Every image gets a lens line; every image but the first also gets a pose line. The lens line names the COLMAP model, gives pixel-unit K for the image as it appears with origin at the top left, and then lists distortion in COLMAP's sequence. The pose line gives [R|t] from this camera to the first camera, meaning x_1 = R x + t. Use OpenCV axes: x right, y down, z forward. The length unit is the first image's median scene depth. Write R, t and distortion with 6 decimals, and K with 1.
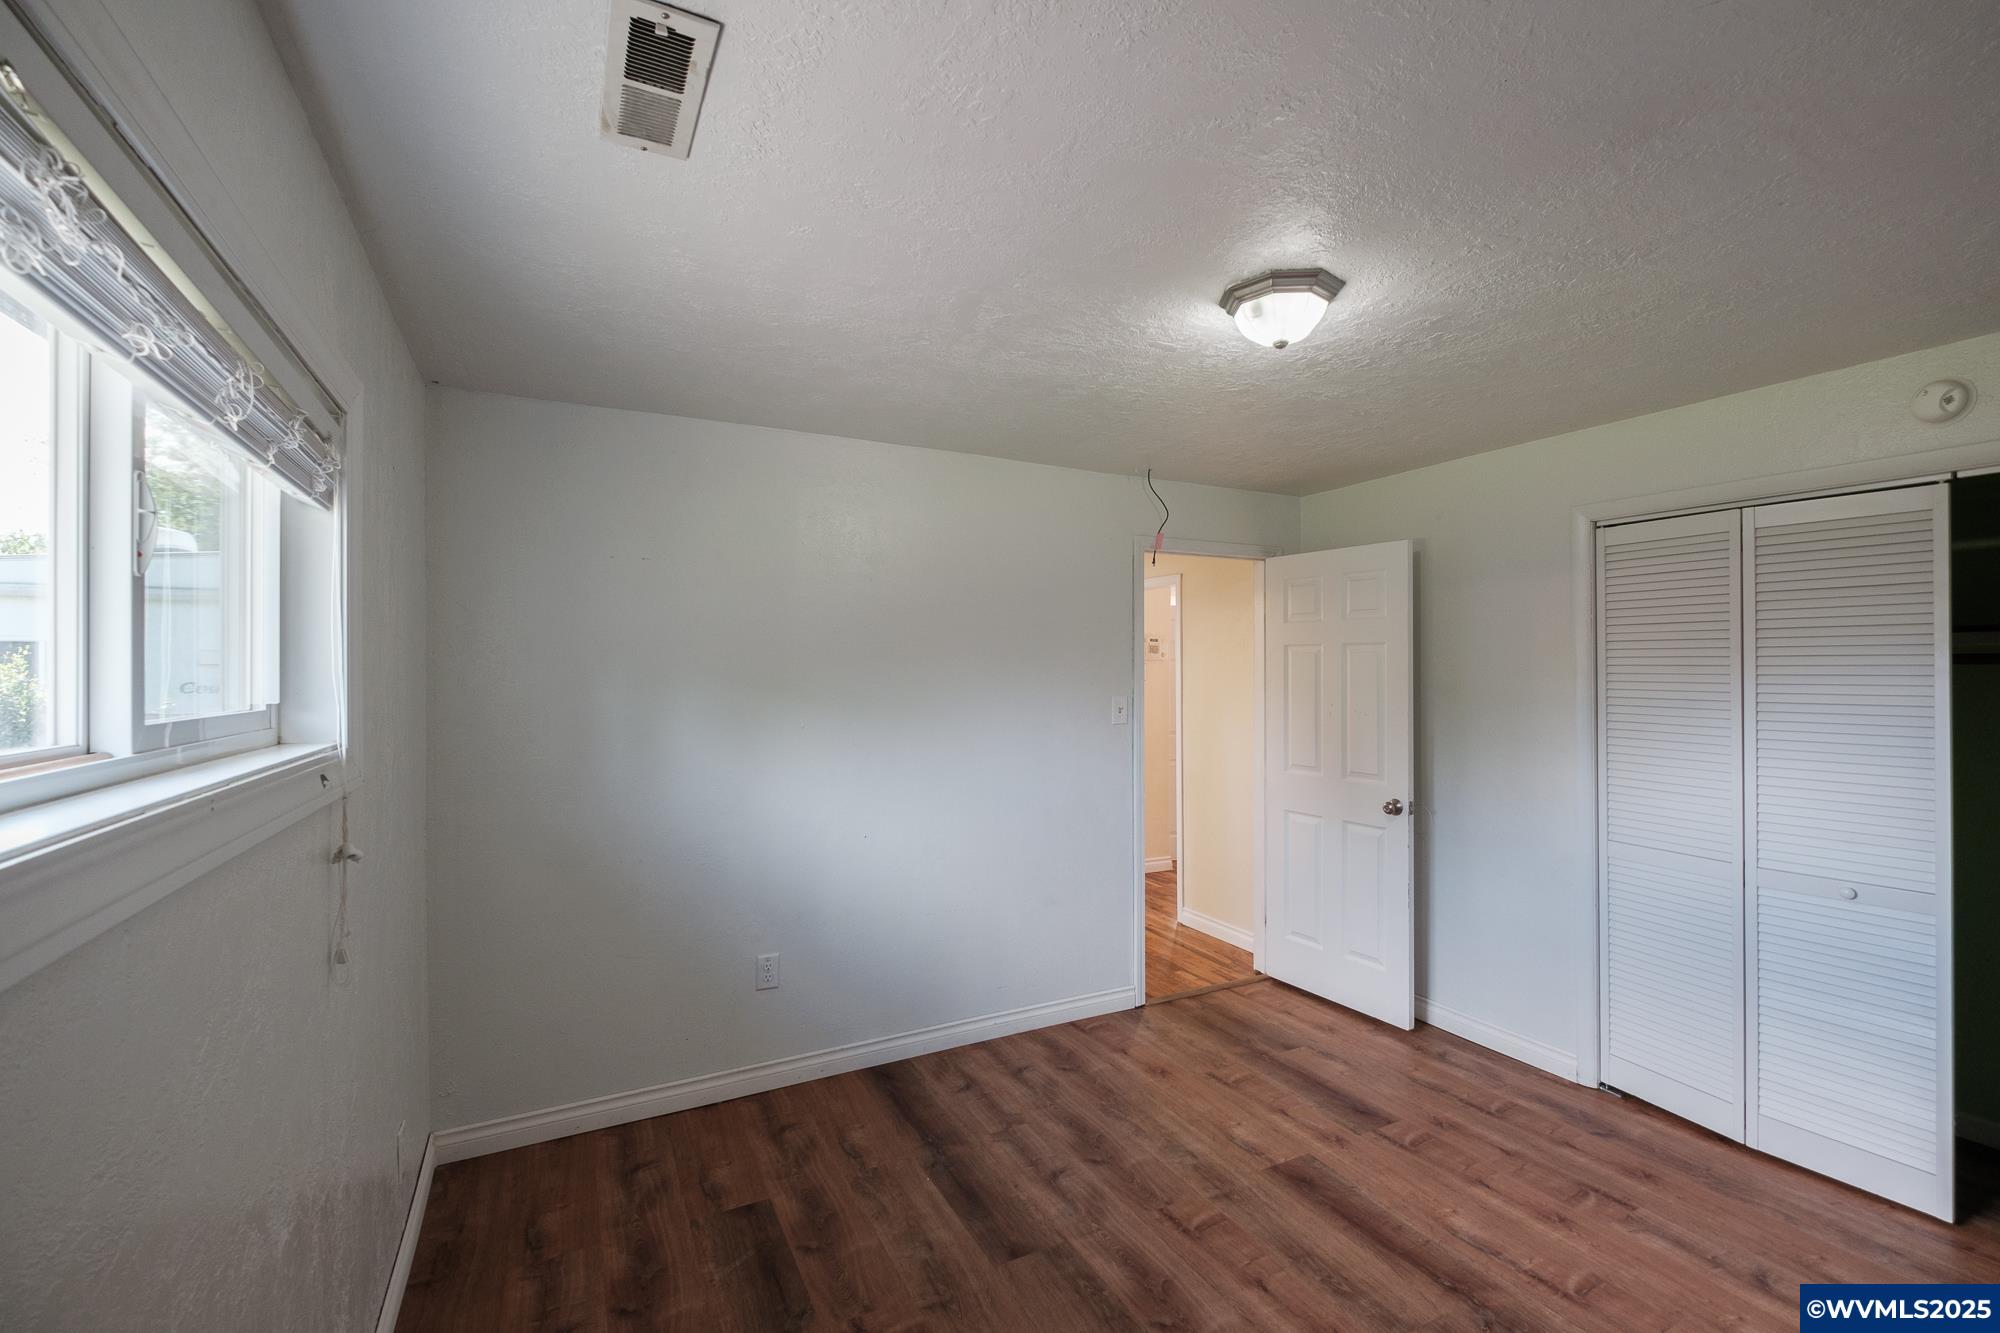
lens RADIAL K [[878.4, 0, 1031.1], [0, 878.4, 663.1], [0, 0, 1]] dist [0.014673, -0.012078]
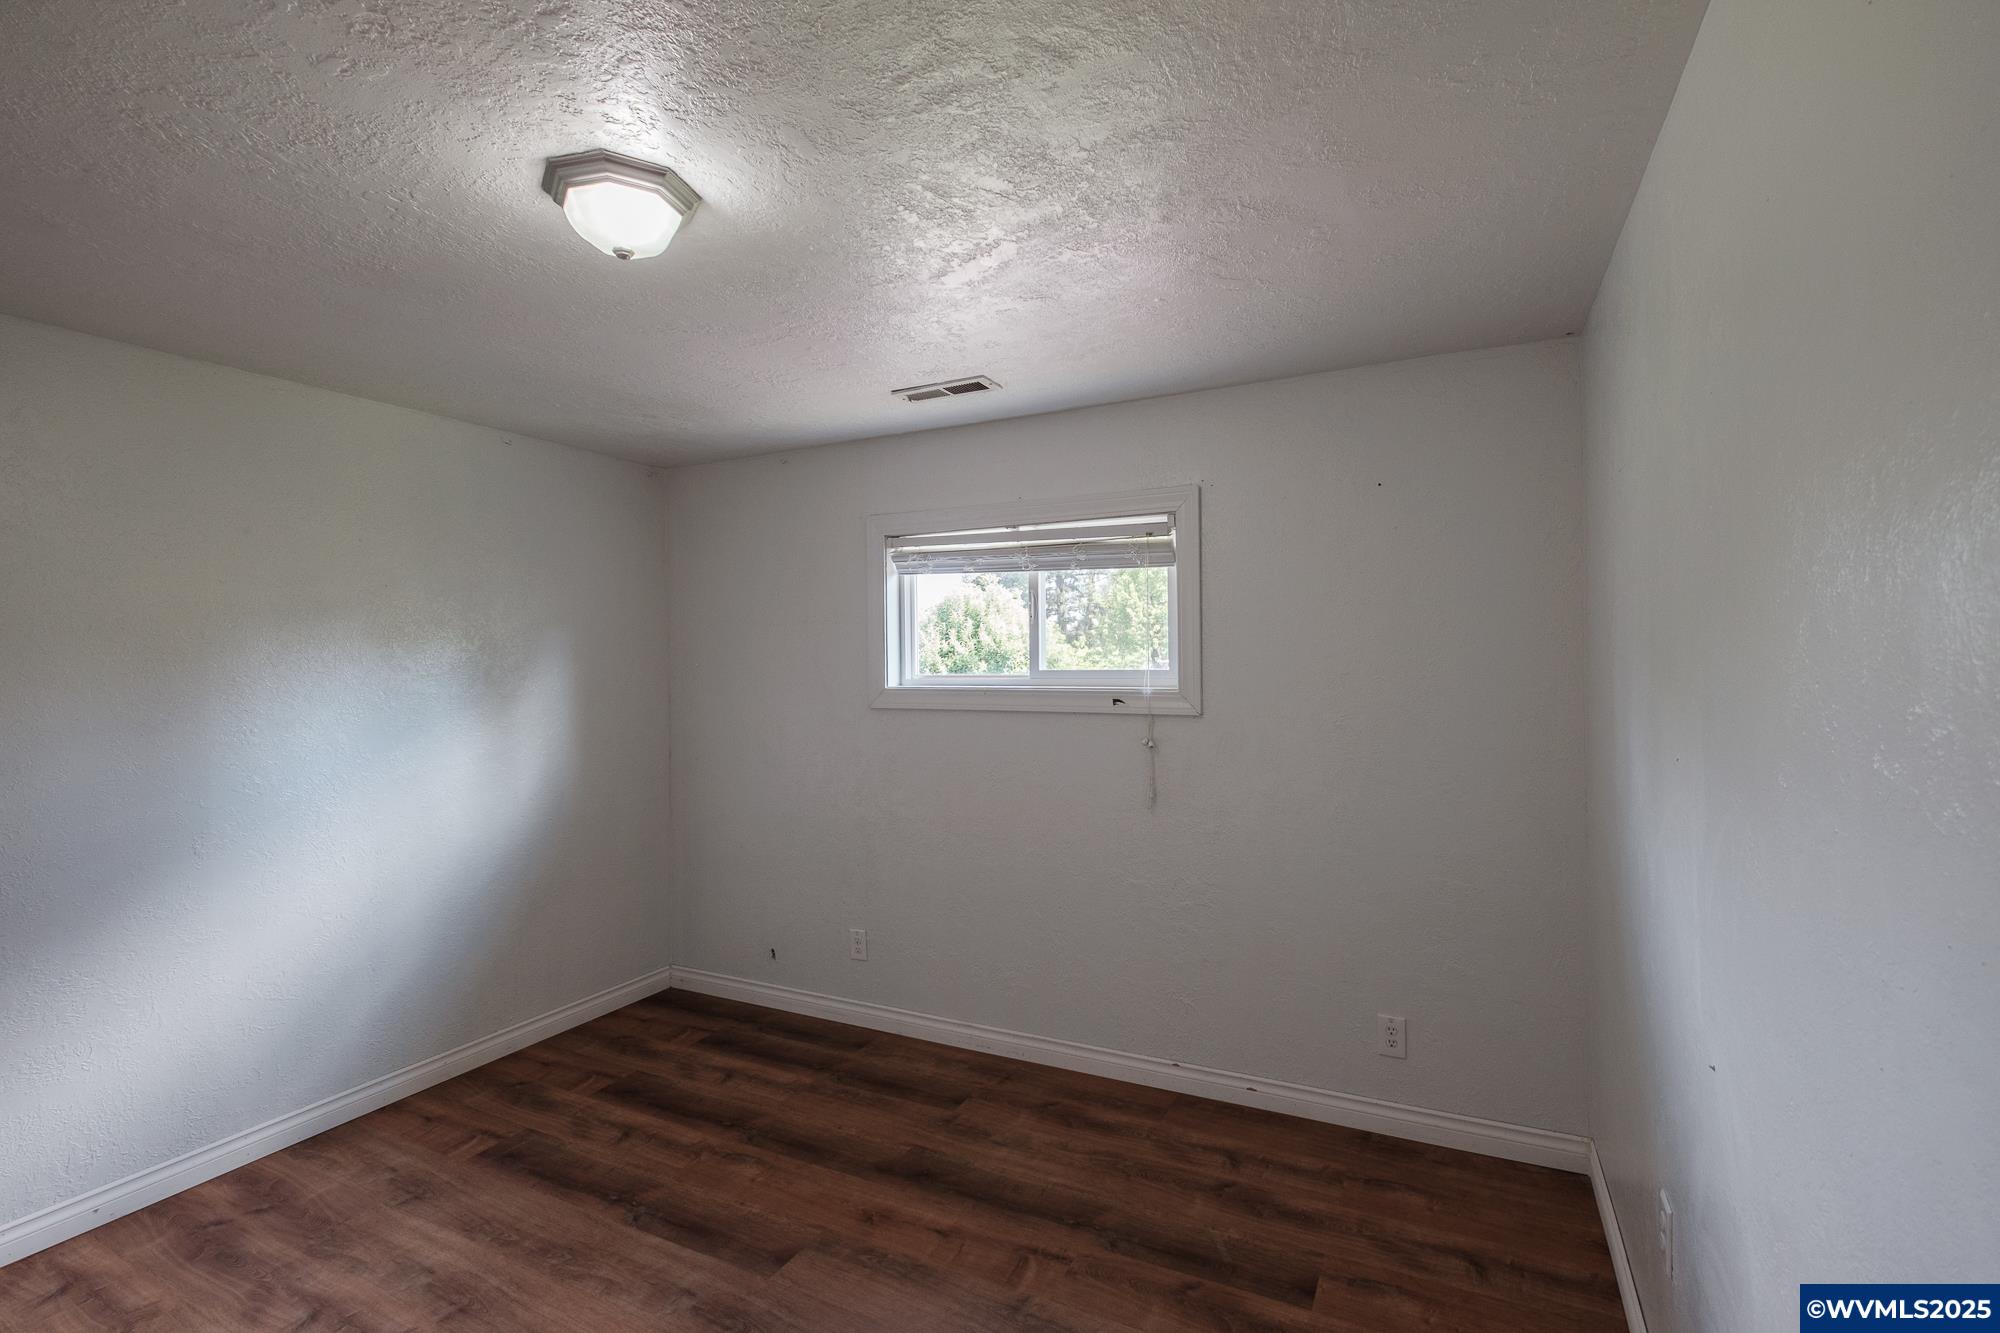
lens RADIAL K [[884.6, 0, 1005.5], [0, 884.6, 660.5], [0, 0, 1]] dist [0.000017, -0.001141]
pose [[-0.822058, 0.009699, -0.569321, 0.328991], [0.014153, 0.999894, -0.003403, 0.019225], [0.569228, -0.010855, -0.822108, 1.312620]]
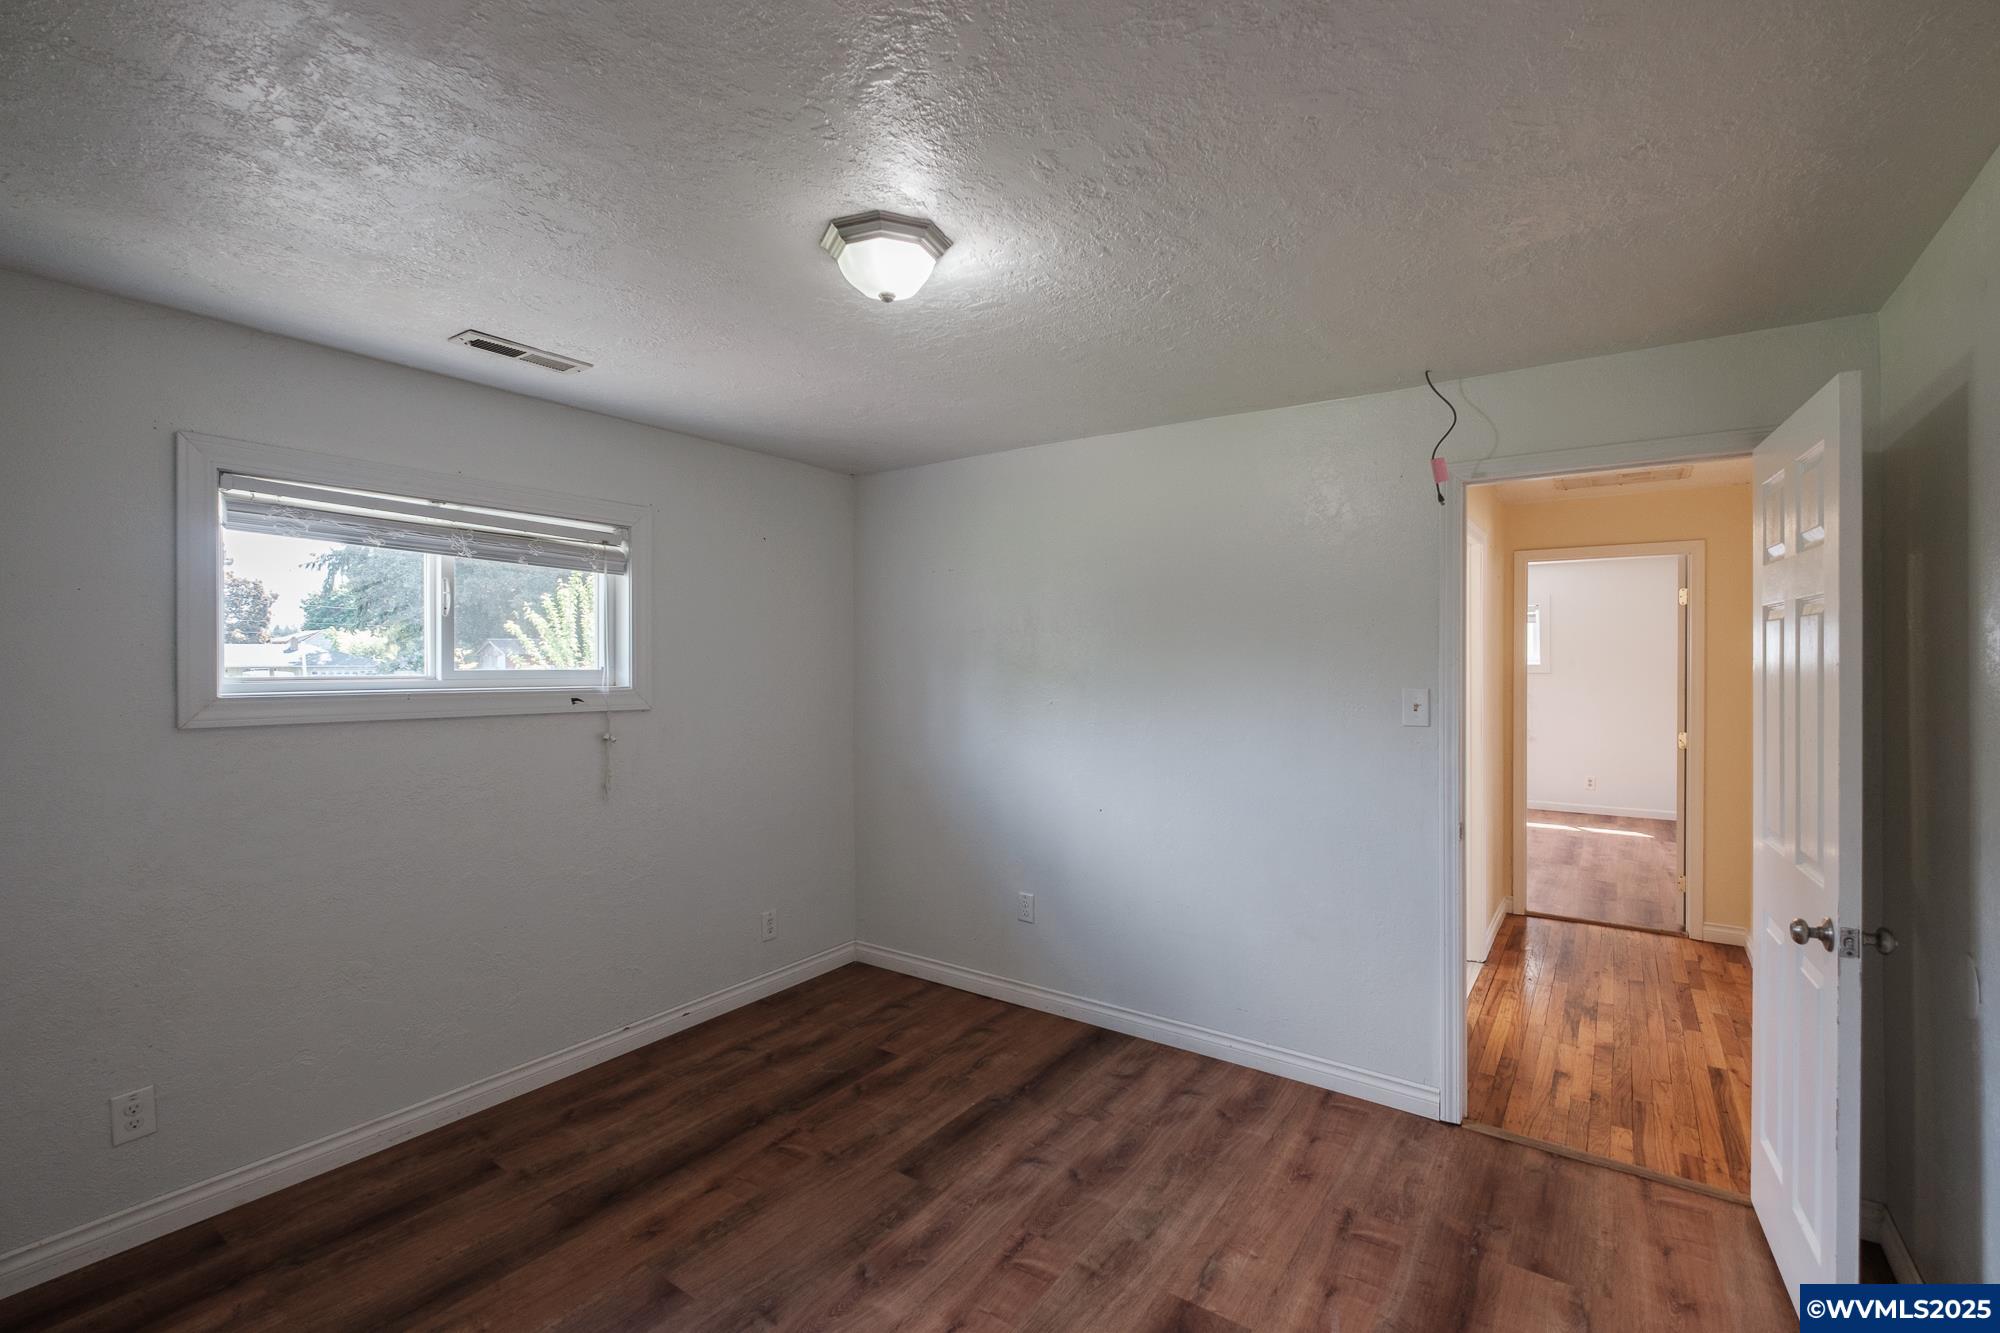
lens RADIAL K [[884.6, 0, 1005.5], [0, 884.6, 660.5], [0, 0, 1]] dist [0.000017, -0.001141]
pose [[0.442240, 0.000477, -0.896897, 0.827431], [0.002485, 0.999995, 0.001757, 0.016913], [0.896893, -0.003006, 0.442237, 0.490613]]
